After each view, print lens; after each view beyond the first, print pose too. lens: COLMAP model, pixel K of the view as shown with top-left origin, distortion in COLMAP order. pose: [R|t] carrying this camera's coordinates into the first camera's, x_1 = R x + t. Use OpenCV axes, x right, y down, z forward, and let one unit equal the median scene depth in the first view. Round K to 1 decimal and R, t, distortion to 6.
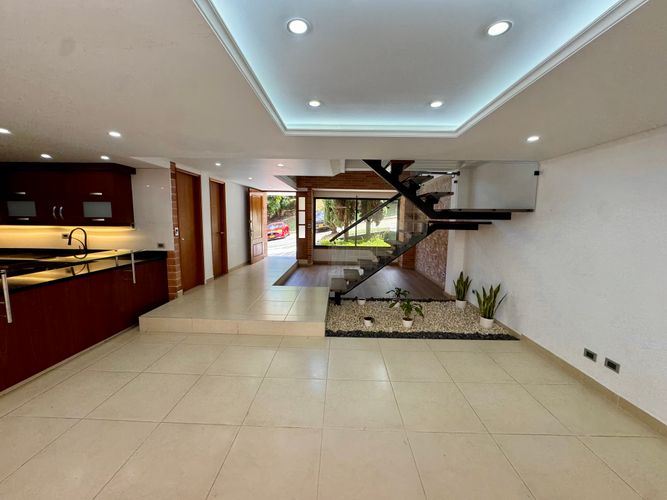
lens RADIAL K [[267.5, 0, 334.1], [0, 267.5, 249.7], [0, 0, 1]] dist [-0.001157, 0.000243]
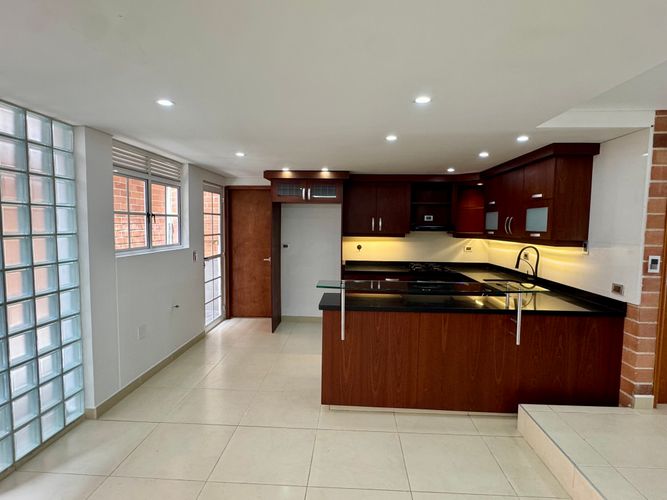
lens RADIAL K [[369.6, 0, 333.5], [0, 369.6, 251.9], [0, 0, 1]] dist [-0.005195, -0.000610]
pose [[-0.033858, 0.063478, -0.997409, 0.042398], [-0.126719, 0.989654, 0.067286, -0.062831], [0.991361, 0.128669, -0.025464, 0.489527]]
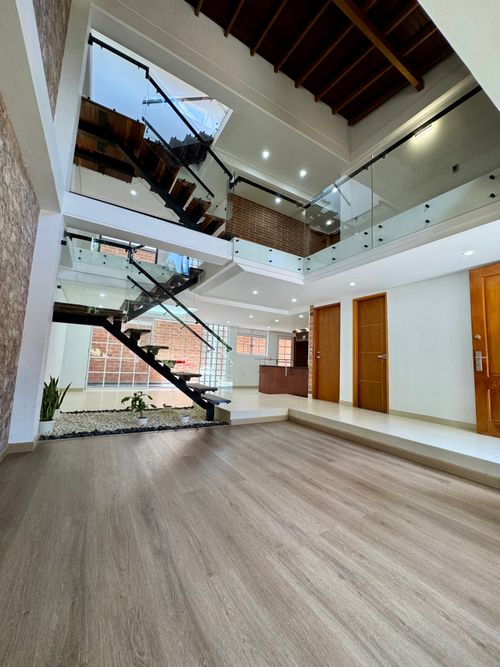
lens RADIAL K [[267.5, 0, 250.0], [0, 267.5, 331.9], [0, 0, 1]] dist [-0.001157, 0.000243]
pose [[-0.846195, -0.112306, -0.520904, 0.459994], [-0.117655, 0.992790, -0.022916, -0.100837], [0.519721, 0.041896, -0.853308, 2.090093]]
